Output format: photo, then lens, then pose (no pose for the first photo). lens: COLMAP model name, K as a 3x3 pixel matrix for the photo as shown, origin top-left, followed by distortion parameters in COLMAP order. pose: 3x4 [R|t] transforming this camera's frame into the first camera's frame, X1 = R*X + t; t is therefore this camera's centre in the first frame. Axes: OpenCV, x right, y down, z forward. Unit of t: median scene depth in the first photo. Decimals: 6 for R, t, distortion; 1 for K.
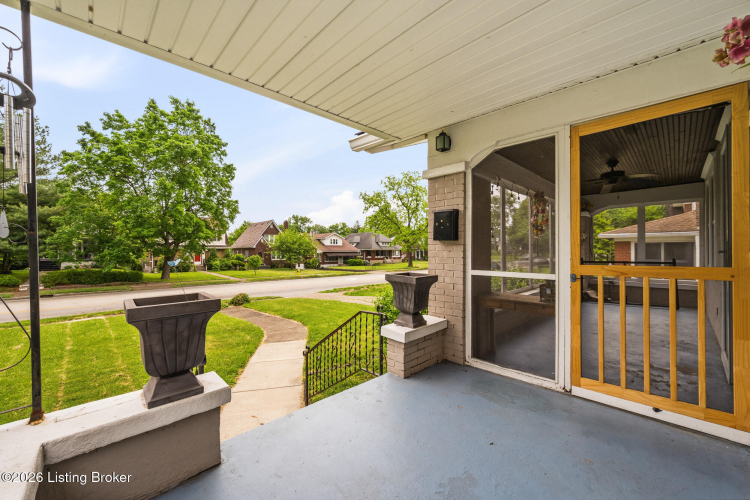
lens RADIAL K [[297.8, 0, 374.6], [0, 297.8, 249.8], [0, 0, 1]] dist [0.000080, -0.000239]
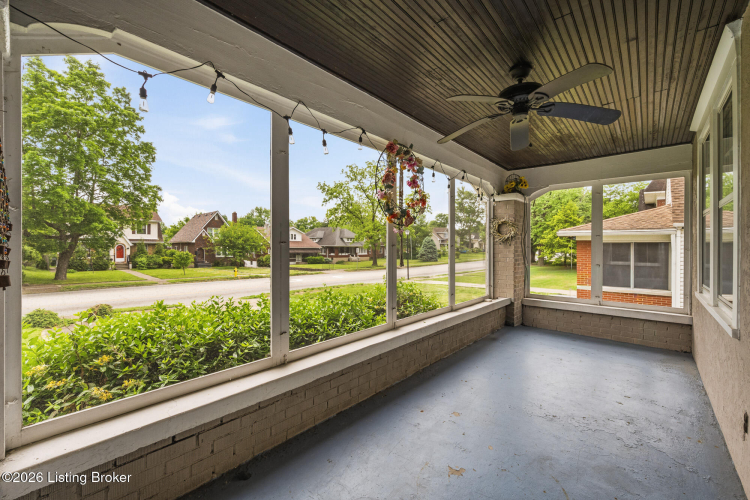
lens RADIAL K [[314.1, 0, 370.6], [0, 314.1, 247.5], [0, 0, 1]] dist [-0.001147, 0.001432]
pose [[0.997646, 0.010539, 0.067756, 0.052447], [-0.010812, 0.999935, 0.003657, -0.001636], [-0.067713, -0.004381, 0.997695, 0.051516]]
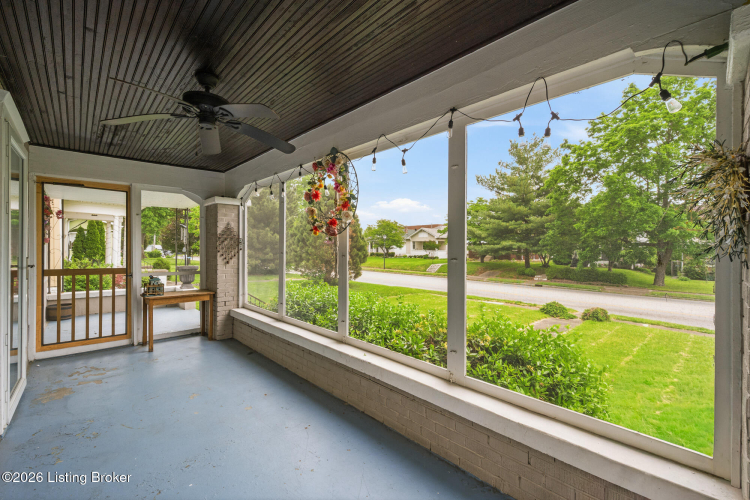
lens RADIAL K [[314.1, 0, 370.3], [0, 314.1, 250.5], [0, 0, 1]] dist [-0.001147, 0.001432]
pose [[-0.023595, 0.009657, -0.999675, 0.121096], [-0.004485, 0.999942, 0.009766, -0.003461], [0.999712, 0.004714, -0.023550, 0.119834]]
